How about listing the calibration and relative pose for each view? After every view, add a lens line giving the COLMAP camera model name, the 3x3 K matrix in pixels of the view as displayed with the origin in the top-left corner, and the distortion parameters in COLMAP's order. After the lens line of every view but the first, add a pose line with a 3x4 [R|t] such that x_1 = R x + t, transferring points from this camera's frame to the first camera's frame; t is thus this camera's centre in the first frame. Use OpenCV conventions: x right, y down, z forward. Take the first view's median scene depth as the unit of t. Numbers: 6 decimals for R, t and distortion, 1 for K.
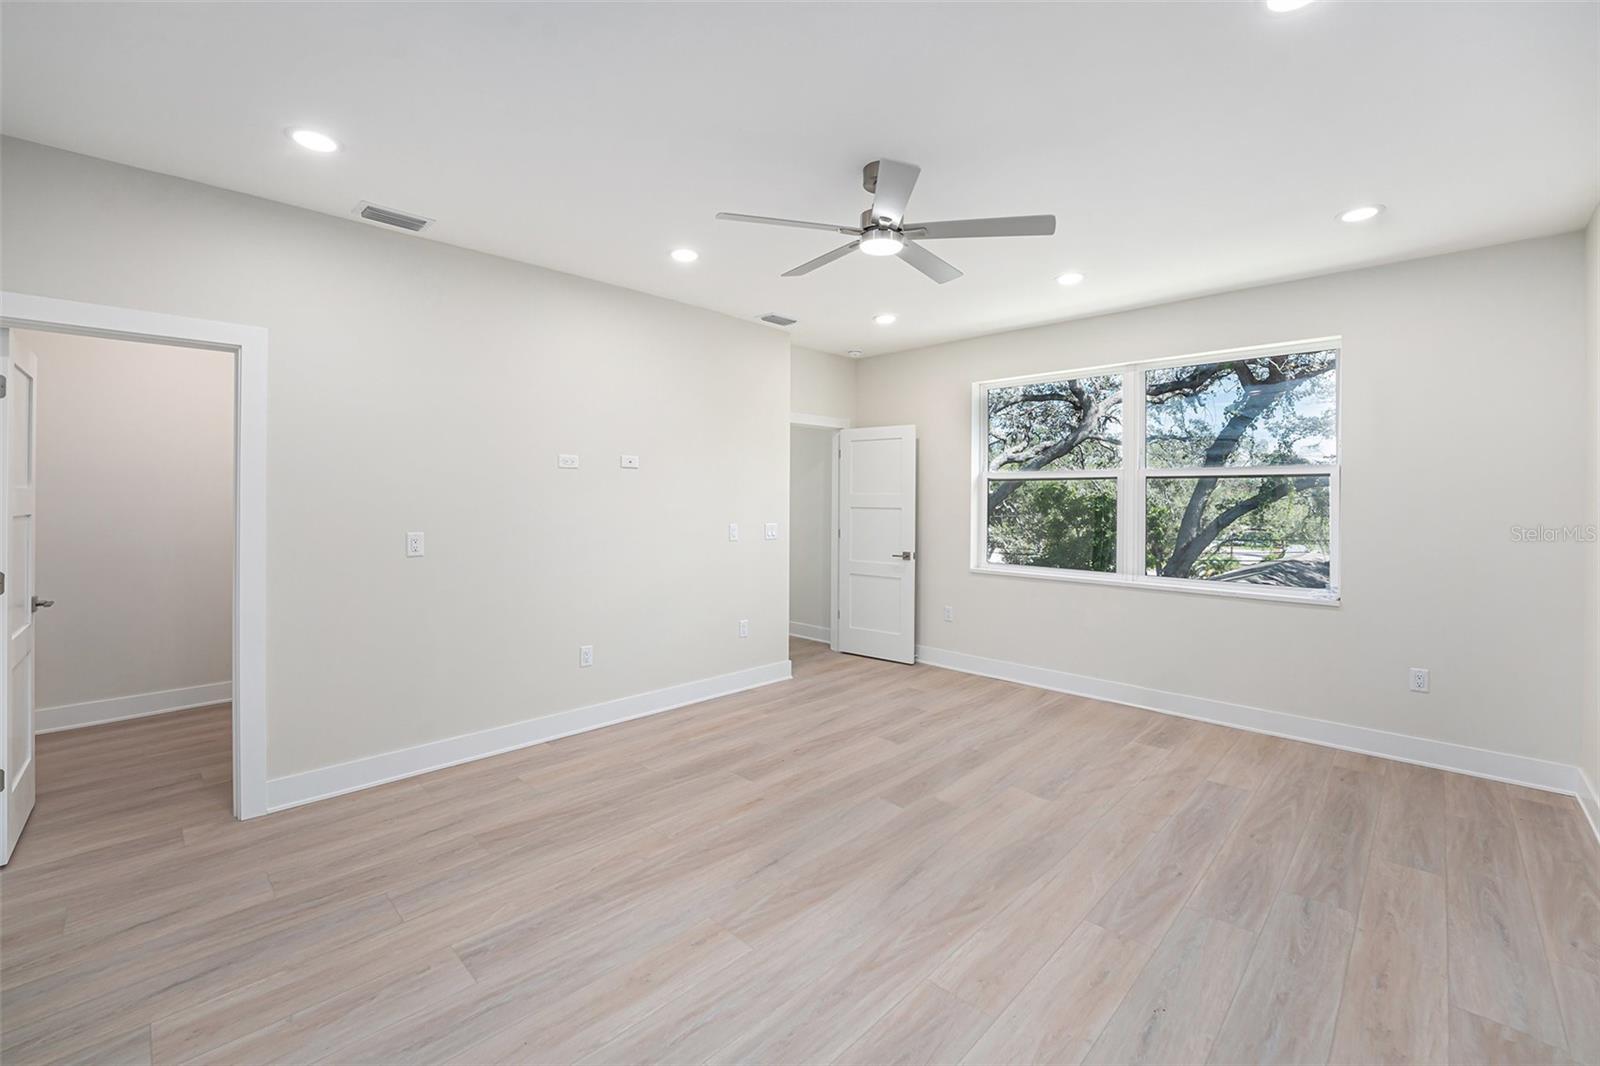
lens RADIAL K [[678.4, 0, 816.0], [0, 678.4, 499.2], [0, 0, 1]] dist [-0.015747, 0.000186]
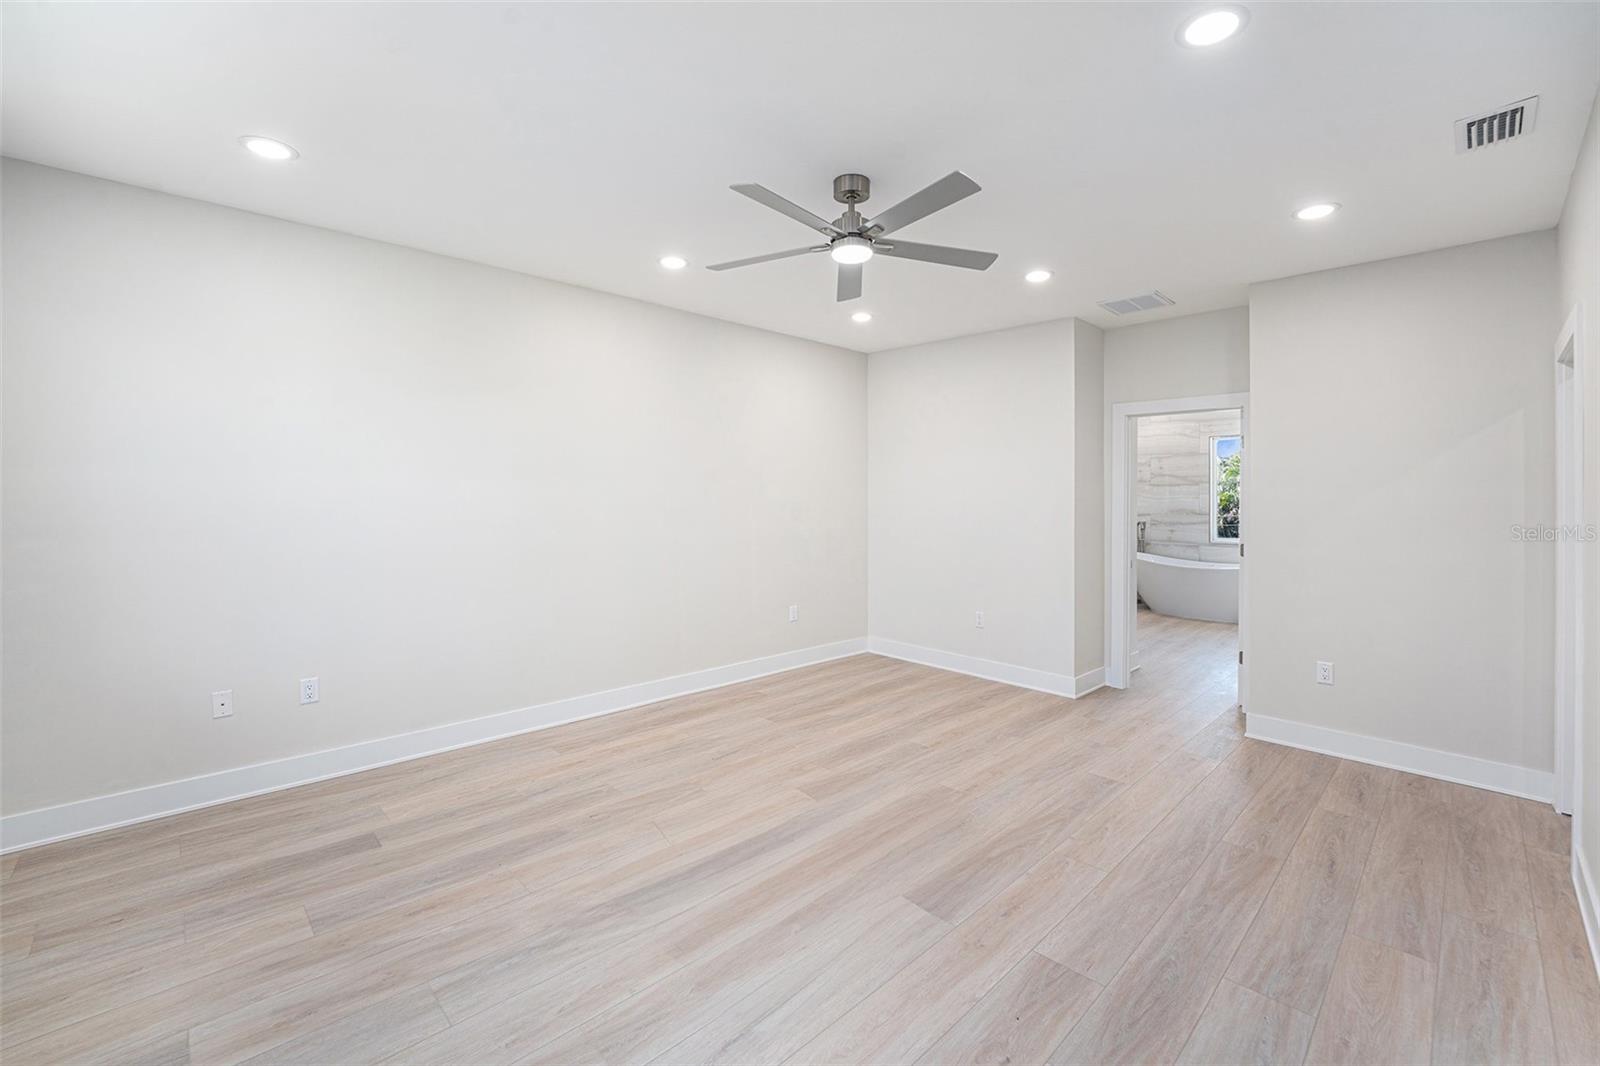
lens RADIAL K [[648.3, 0, 793.8], [0, 648.3, 493.8], [0, 0, 1]] dist [-0.029180, -0.000119]
pose [[-0.997971, -0.012397, 0.062445, 0.107199], [-0.012418, 0.999923, 0.000045, -0.004324], [-0.062441, -0.000731, -0.998048, 1.715094]]
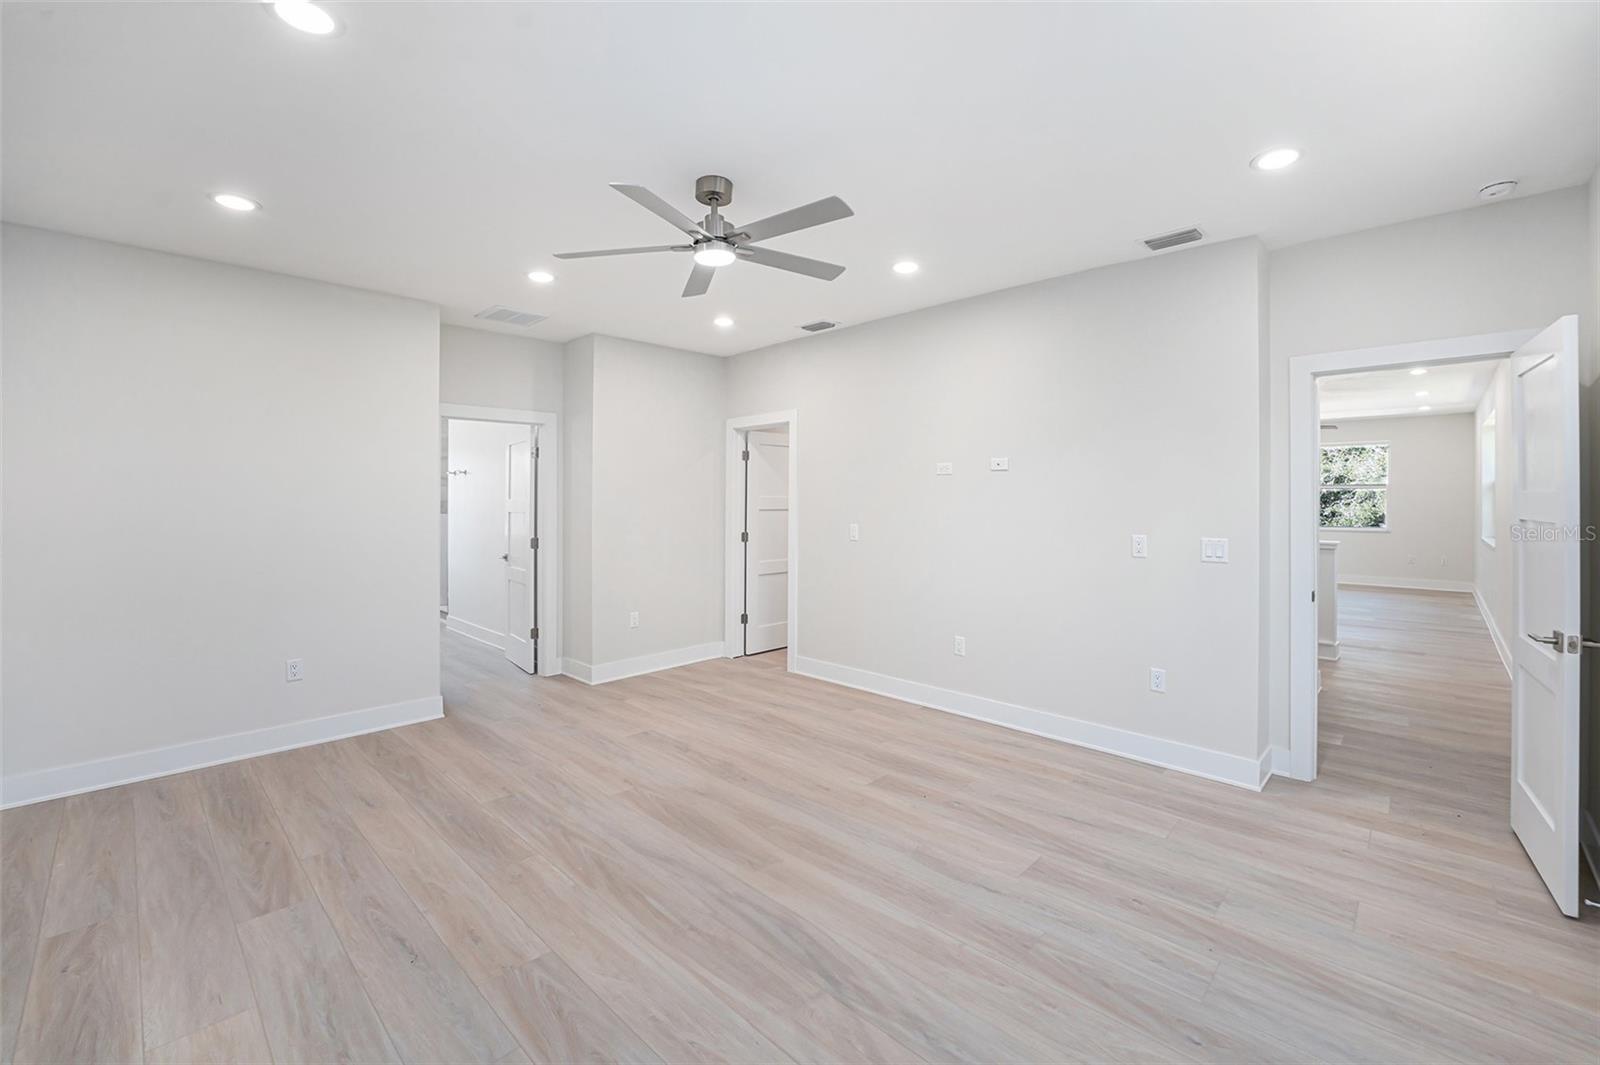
lens RADIAL K [[678.4, 0, 816.0], [0, 678.4, 498.7], [0, 0, 1]] dist [-0.015747, 0.000186]
pose [[-0.013571, -0.010210, -0.999856, 0.972461], [-0.001966, 0.999946, -0.010184, 0.007803], [0.999906, 0.001828, -0.013590, 1.007849]]
